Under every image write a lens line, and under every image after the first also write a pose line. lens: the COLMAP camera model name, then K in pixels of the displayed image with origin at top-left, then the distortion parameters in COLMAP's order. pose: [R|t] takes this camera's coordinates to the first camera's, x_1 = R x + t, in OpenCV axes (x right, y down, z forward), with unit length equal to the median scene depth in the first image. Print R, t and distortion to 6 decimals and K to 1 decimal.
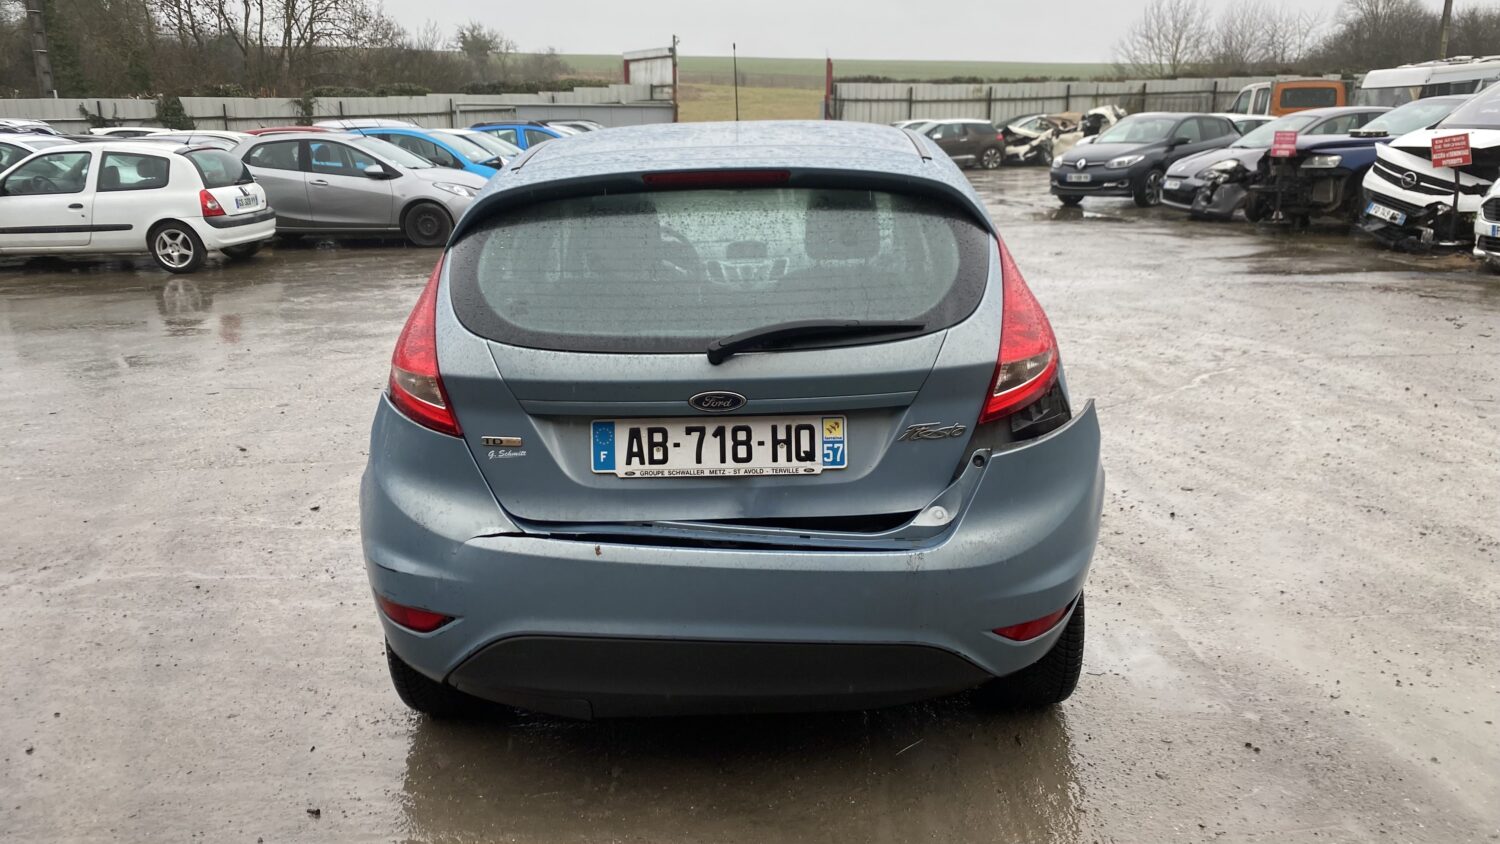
lens RADIAL K [[1147.1, 0, 755.6], [0, 1147.1, 399.1], [0, 0, 1]] dist [0.026781, 0.001740]
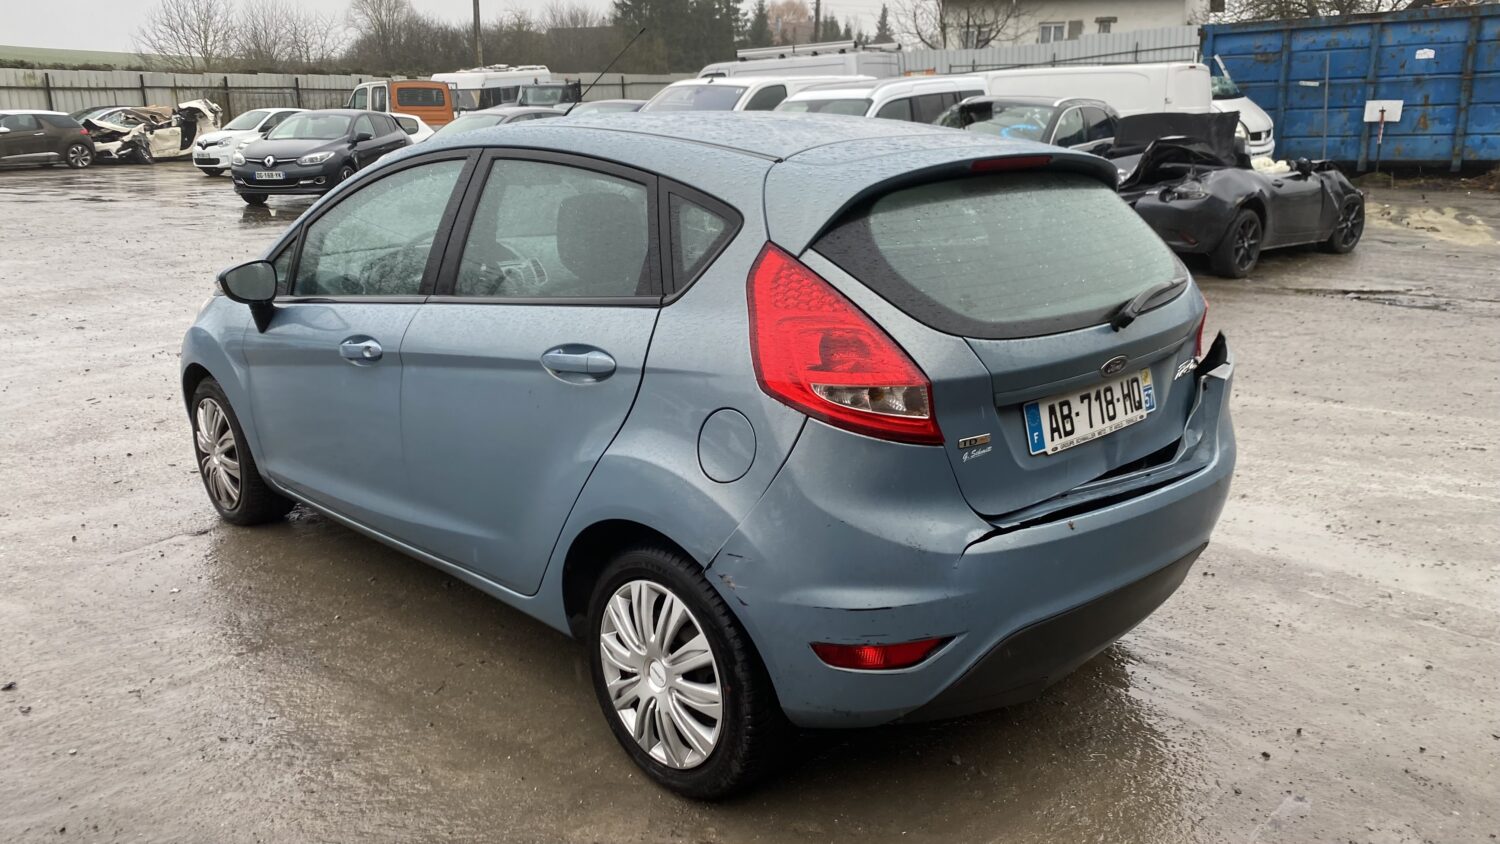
lens RADIAL K [[1147.1, 0, 755.6], [0, 1147.1, 399.1], [0, 0, 1]] dist [0.026781, 0.001740]
pose [[0.724547, -0.155724, 0.671402, -0.987523], [0.154036, 0.986088, 0.062484, -0.085169], [-0.671792, 0.058147, 0.738454, 0.412181]]
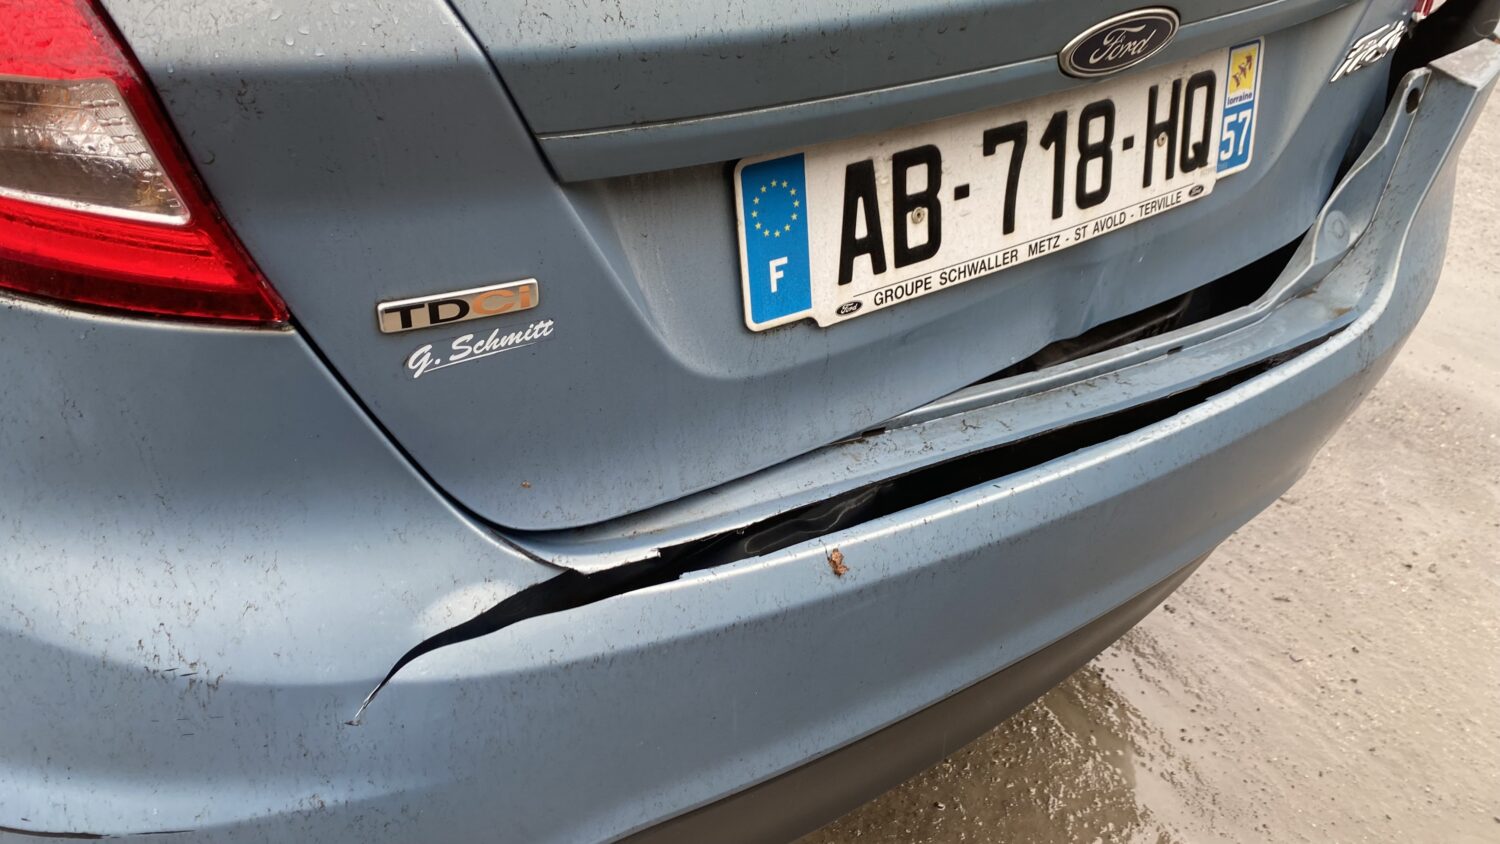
lens RADIAL K [[1157.7, 0, 730.0], [0, 1157.7, 429.3], [0, 0, 1]] dist [0.000775, 0.003692]
pose [[0.819267, -0.292687, 0.493089, -0.305536], [0.066895, 0.902833, 0.424756, -0.043995], [-0.569498, -0.315003, 0.759240, 0.758217]]
